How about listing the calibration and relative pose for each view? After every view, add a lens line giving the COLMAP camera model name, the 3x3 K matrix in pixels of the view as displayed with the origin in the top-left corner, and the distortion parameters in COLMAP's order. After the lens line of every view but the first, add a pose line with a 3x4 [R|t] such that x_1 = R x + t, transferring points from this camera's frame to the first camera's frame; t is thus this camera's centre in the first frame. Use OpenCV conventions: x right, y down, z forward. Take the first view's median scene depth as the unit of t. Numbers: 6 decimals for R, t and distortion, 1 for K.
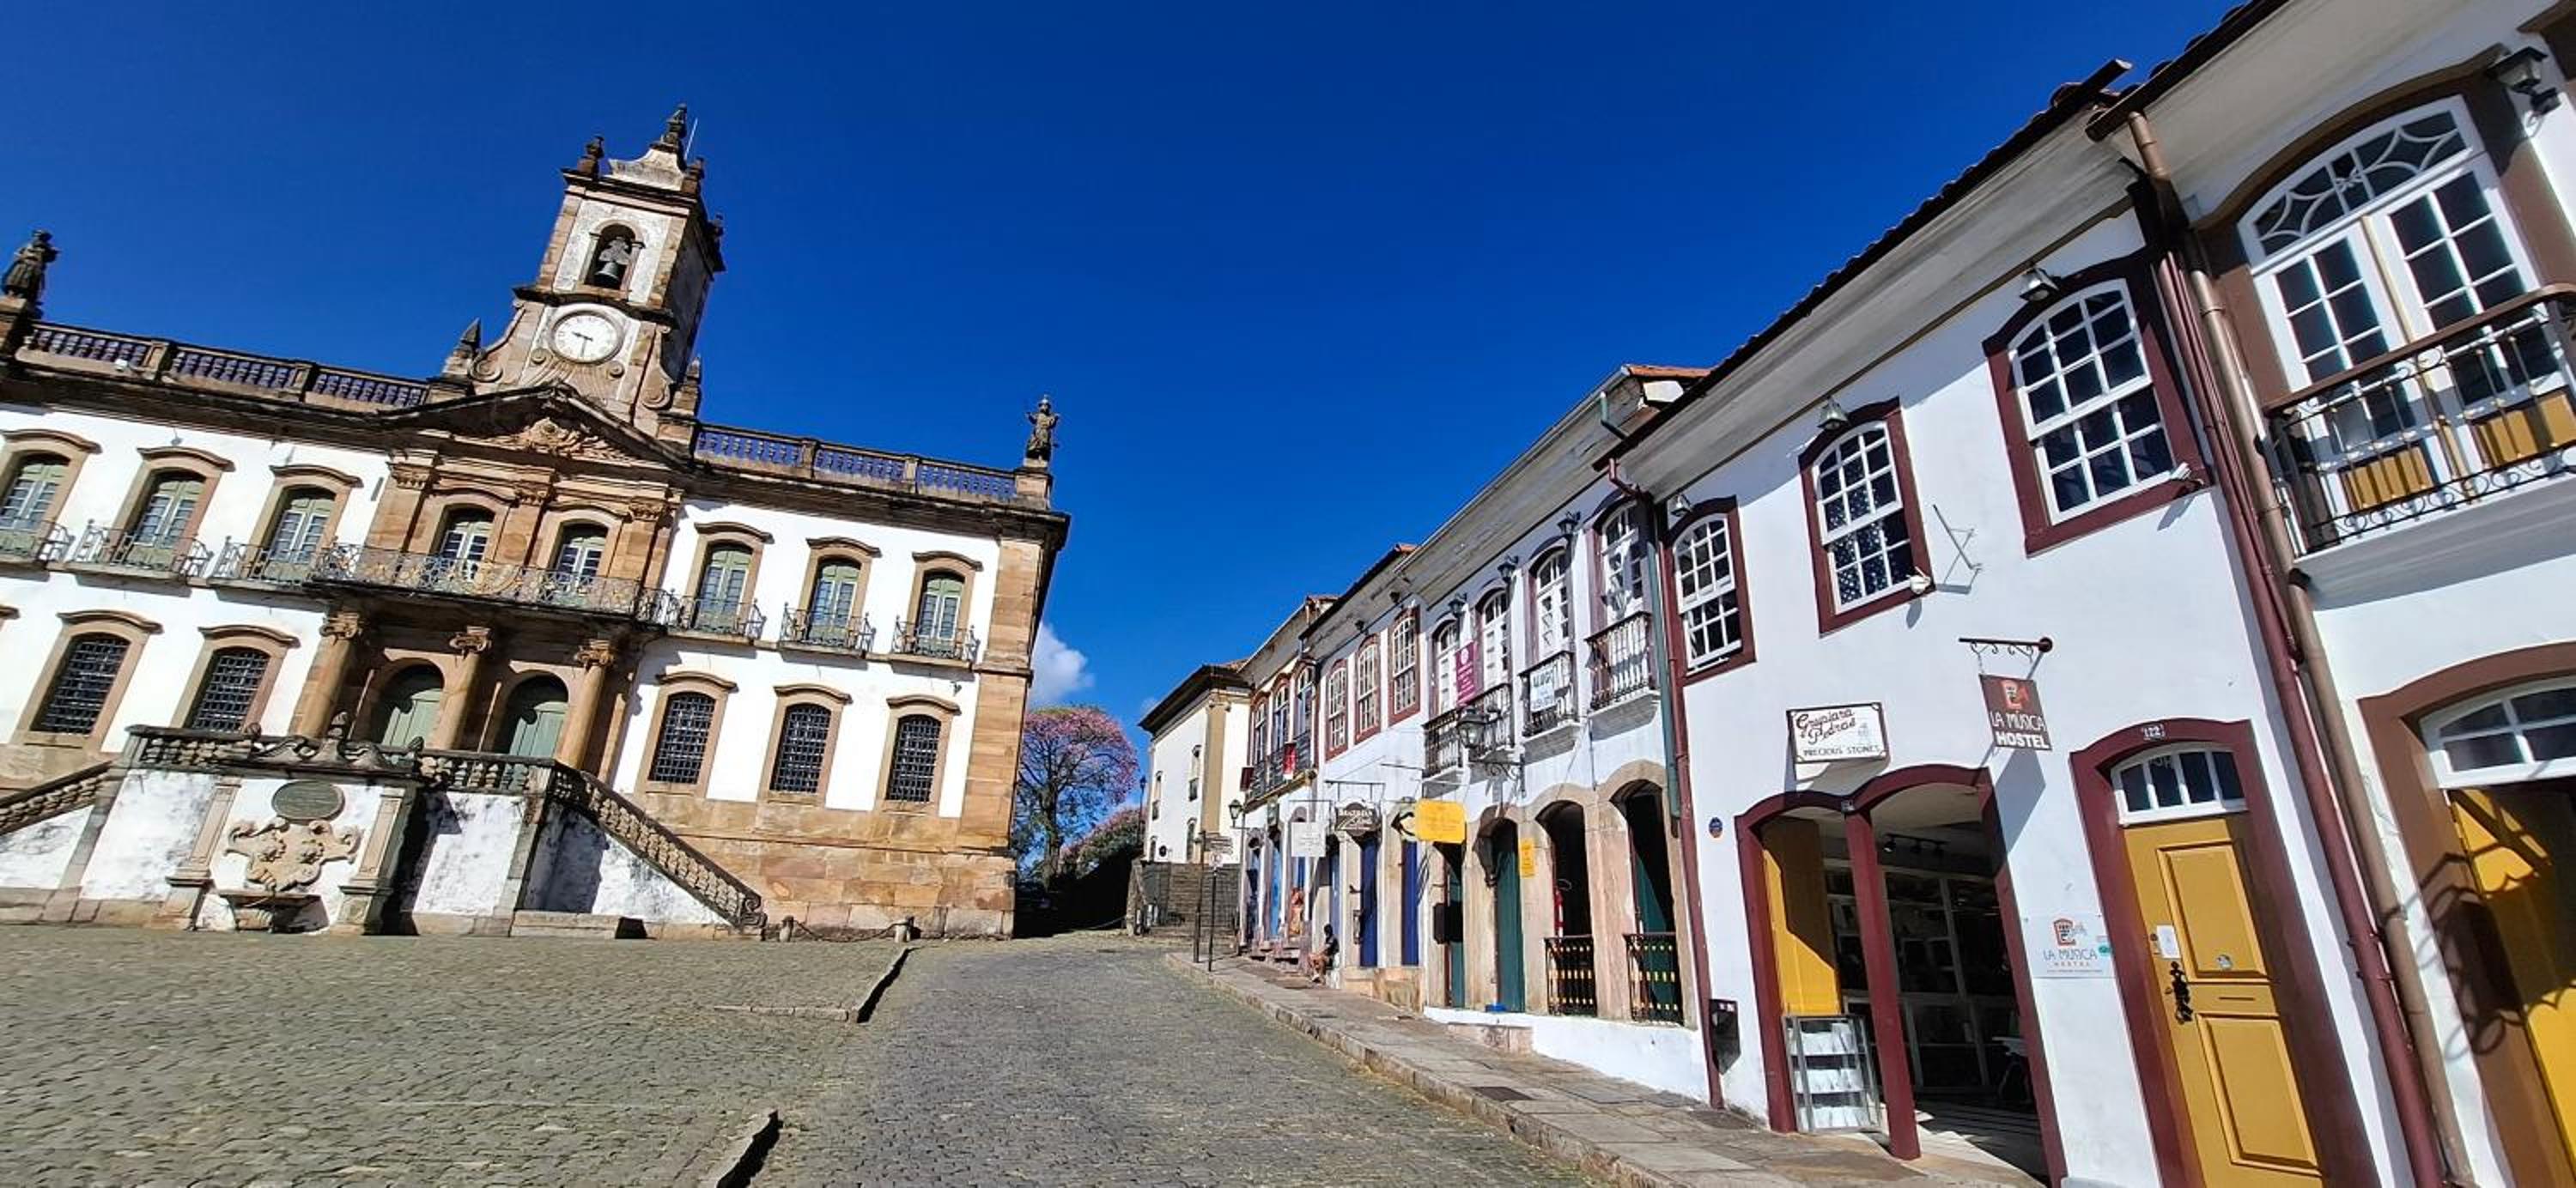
lens RADIAL K [[1023.9, 0, 1280.6], [0, 1023.9, 620.2], [0, 0, 1]] dist [-0.000956, 0.000168]
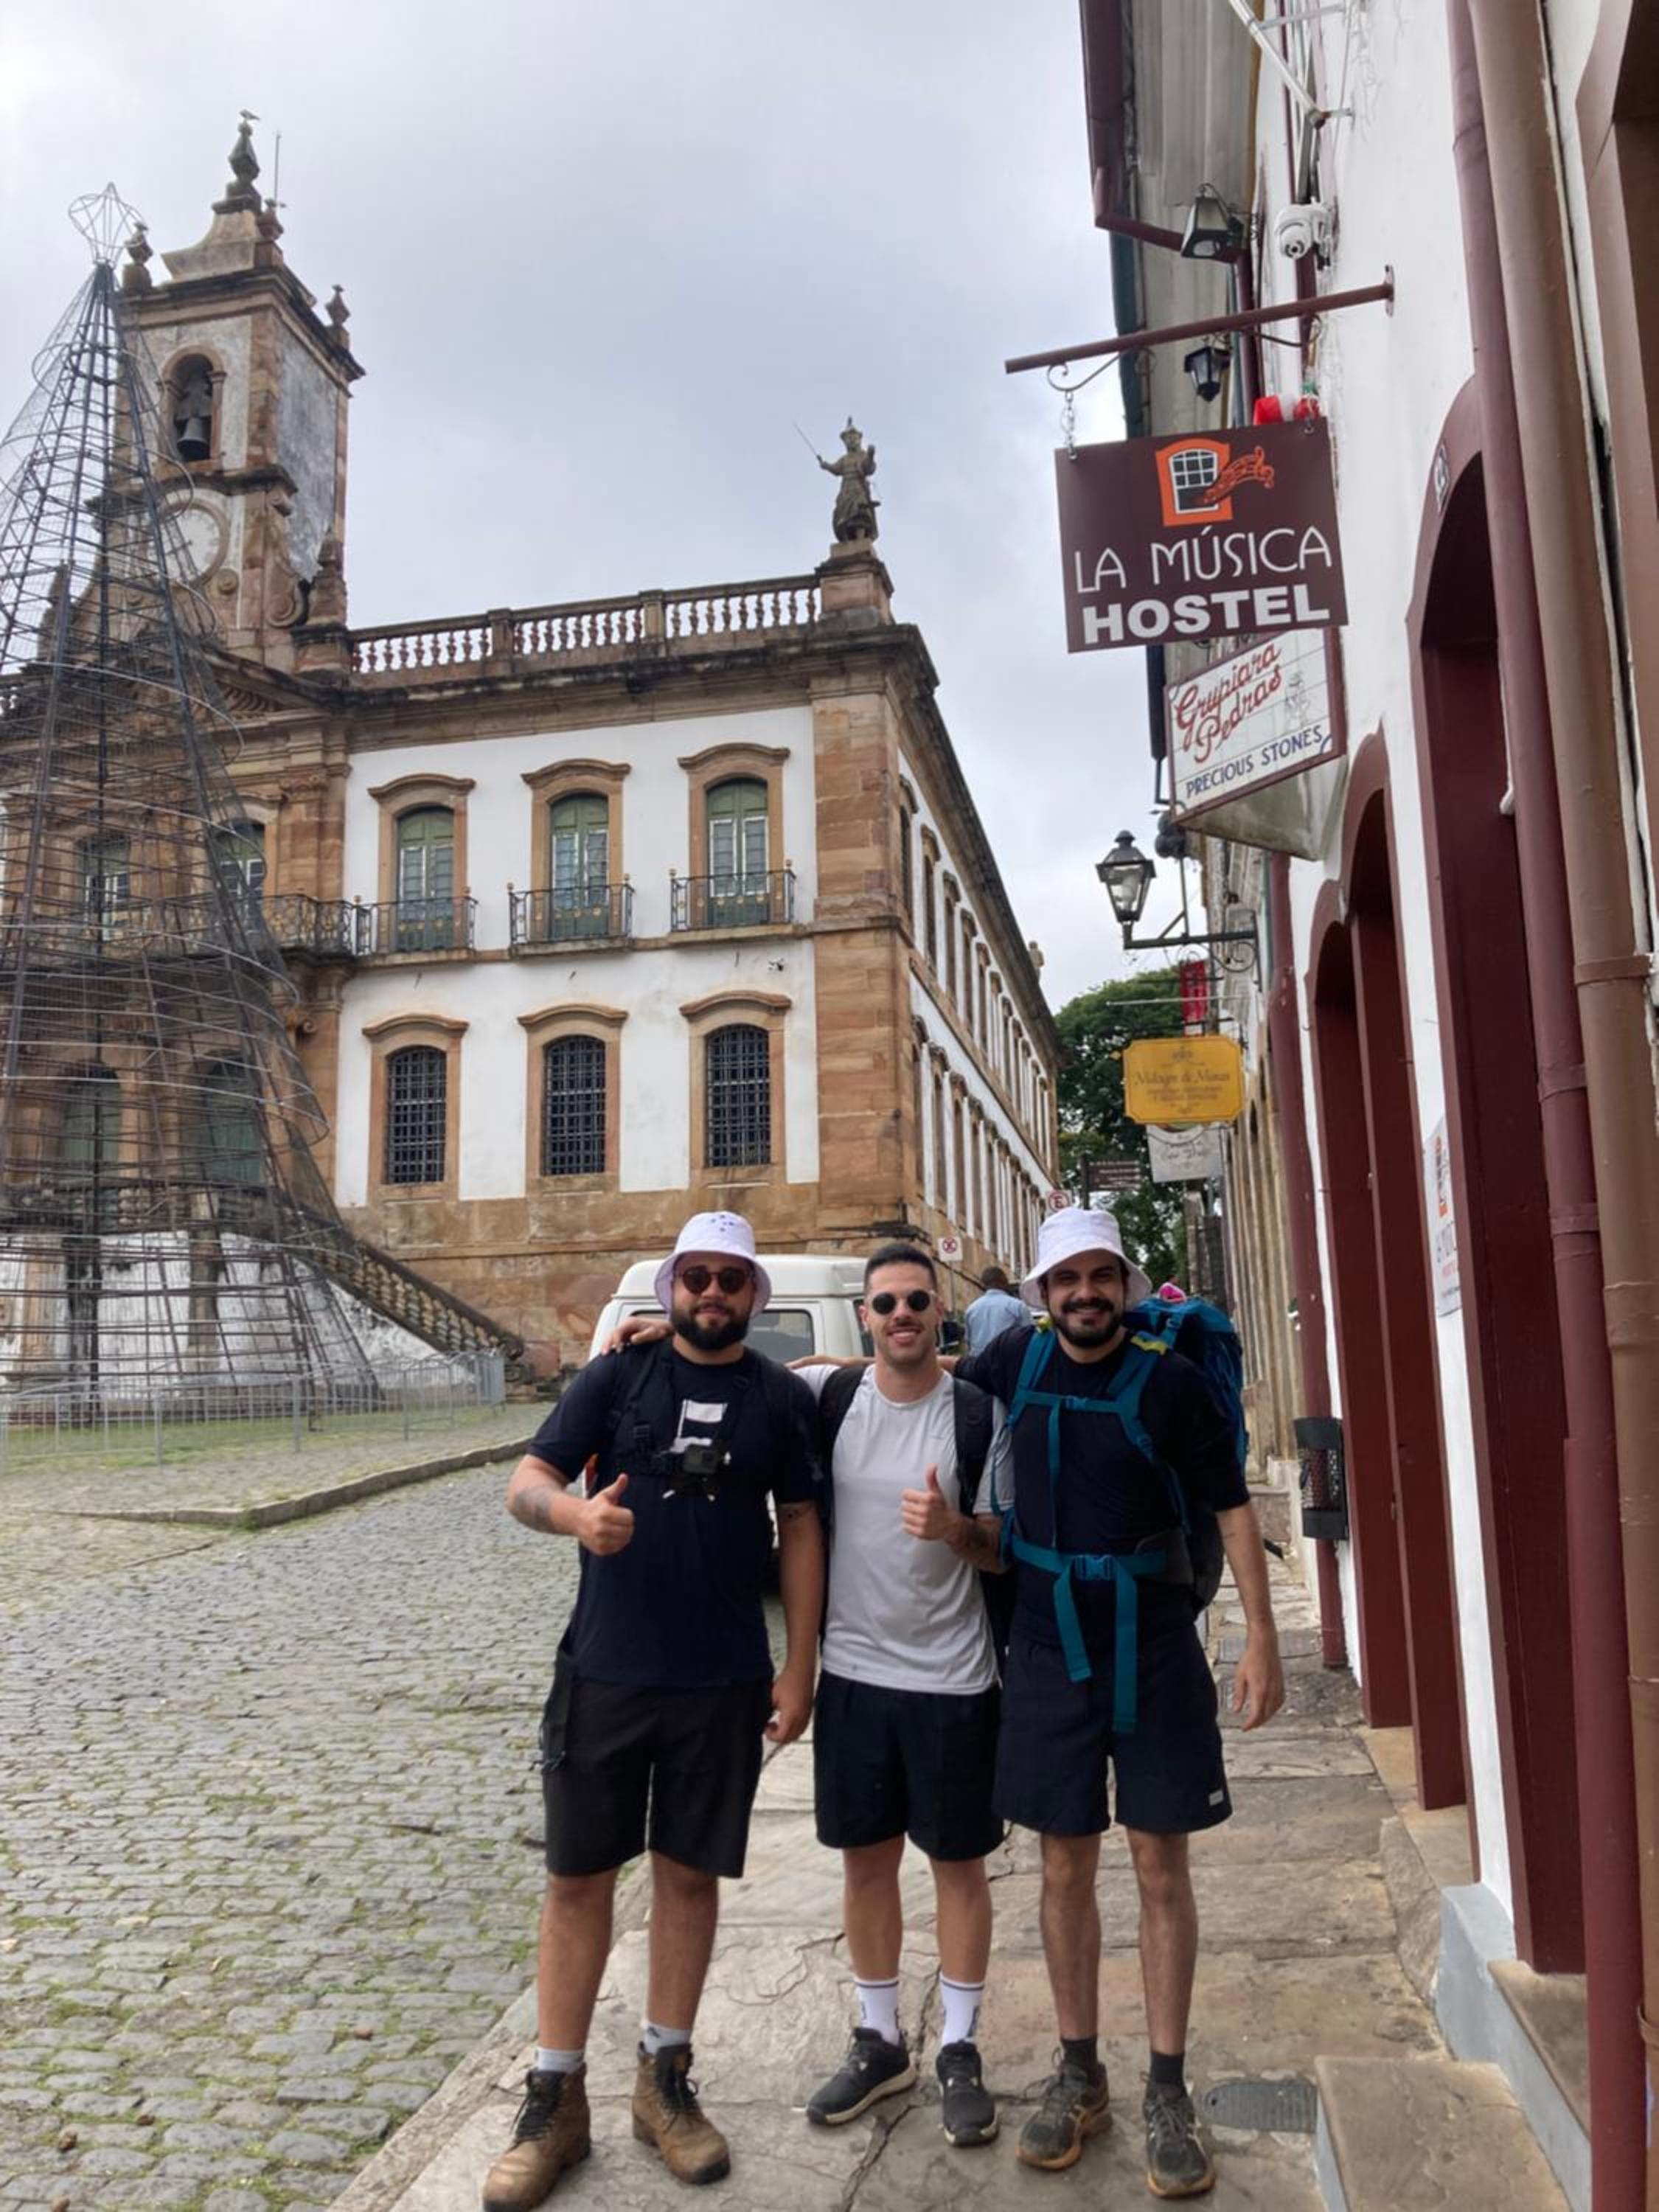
lens RADIAL K [[1791.2, 0, 879.5], [0, 1791.2, 1108.3], [0, 0, 1]] dist [0.006884, -0.035730]
pose [[0.887970, -0.138159, -0.438659, 0.200087], [0.207750, 0.971448, 0.114580, 0.042284], [0.410305, -0.192875, 0.891319, 0.100971]]
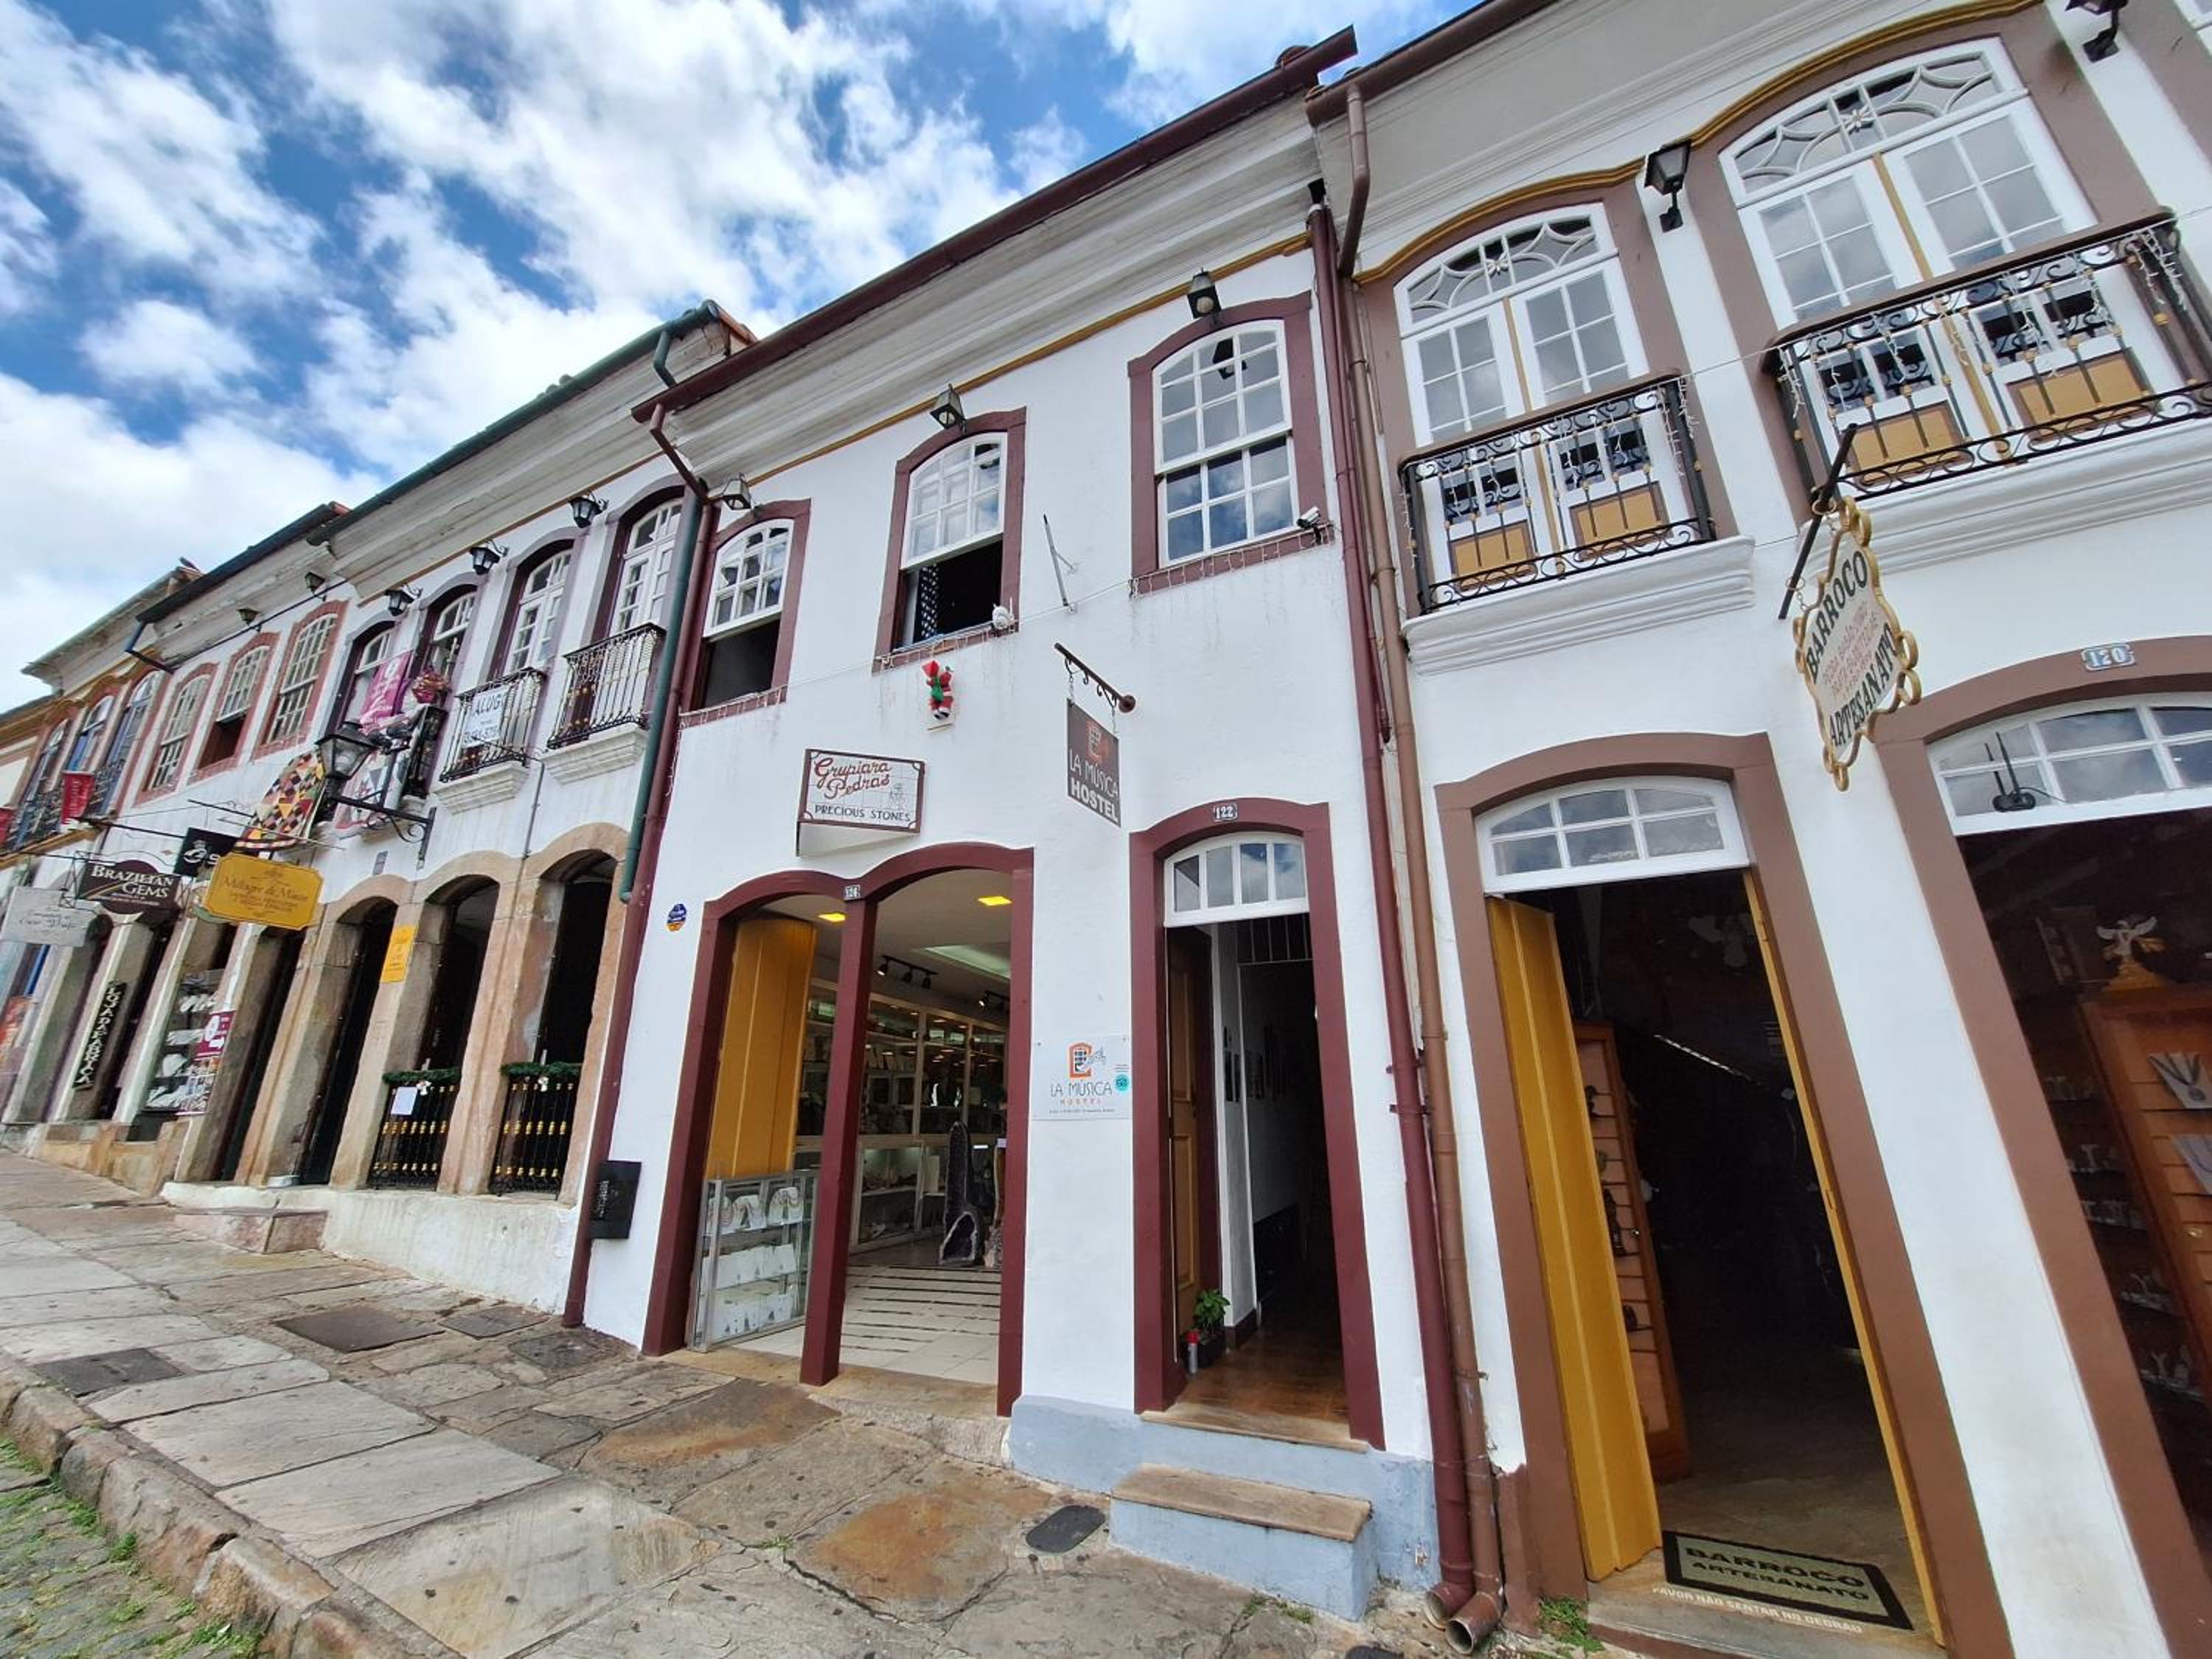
lens RADIAL K [[871.0, 0, 1106.0], [0, 871.0, 829.5], [0, 0, 1]] dist [0.000218, -0.000138]
pose [[0.700176, 0.197531, 0.686101, 0.071654], [-0.210735, 0.975330, -0.065743, 0.041632], [-0.682161, -0.098554, 0.724530, 0.126281]]
